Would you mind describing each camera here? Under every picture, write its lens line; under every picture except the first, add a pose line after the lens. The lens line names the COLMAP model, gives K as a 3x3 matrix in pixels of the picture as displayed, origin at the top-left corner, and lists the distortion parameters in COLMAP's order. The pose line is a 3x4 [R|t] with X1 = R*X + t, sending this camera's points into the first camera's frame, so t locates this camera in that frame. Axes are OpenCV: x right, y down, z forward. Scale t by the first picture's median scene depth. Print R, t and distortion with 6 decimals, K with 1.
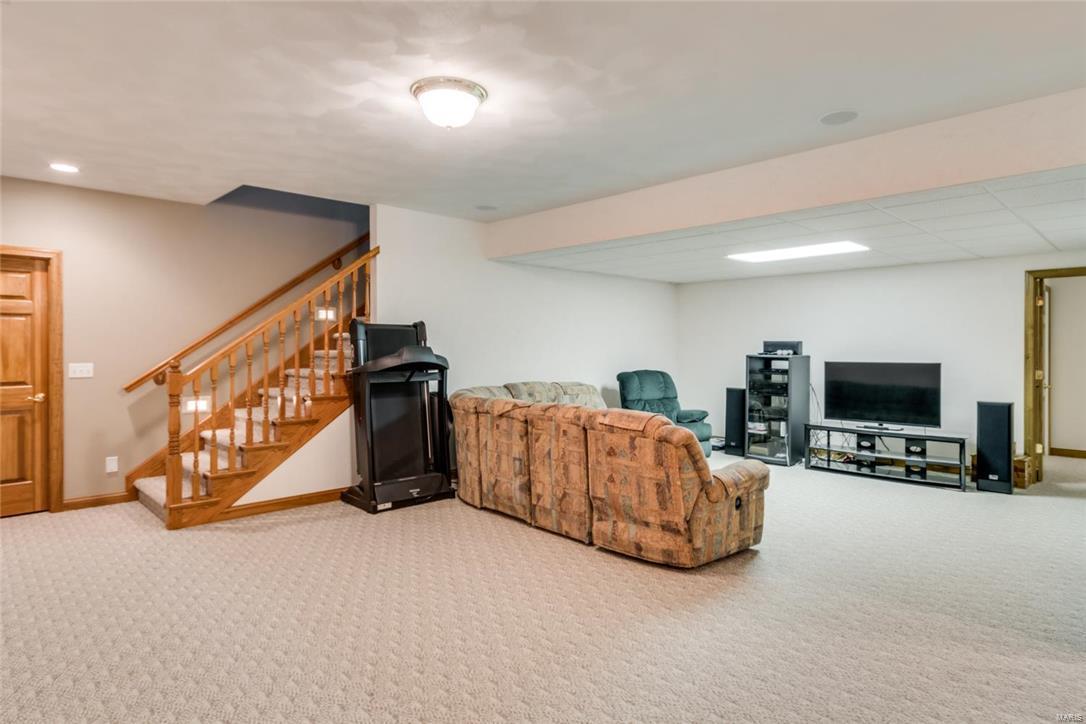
lens RADIAL K [[596.7, 0, 520.6], [0, 596.7, 356.8], [0, 0, 1]] dist [0.004397, 0.001330]
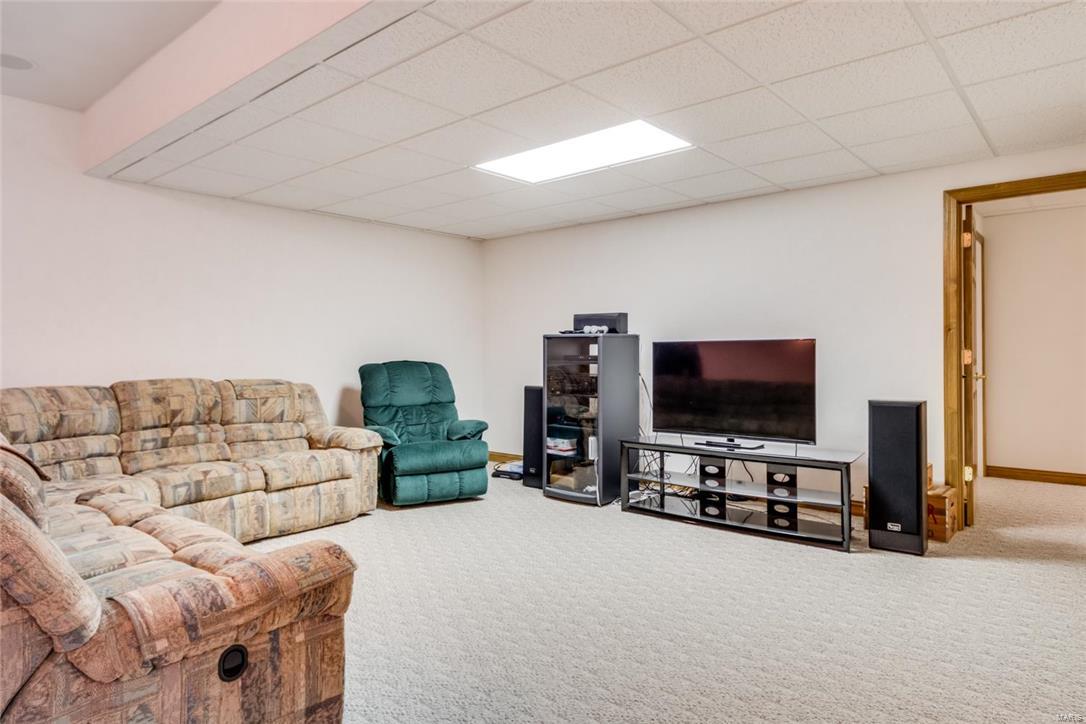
lens RADIAL K [[568.0, 0, 547.4], [0, 568.0, 366.0], [0, 0, 1]] dist [0.000989, 0.000702]
pose [[0.998049, -0.010350, 0.061567, 0.390806], [0.010427, 0.999945, -0.000929, 0.036035], [-0.061554, 0.001569, 0.998103, 0.433200]]
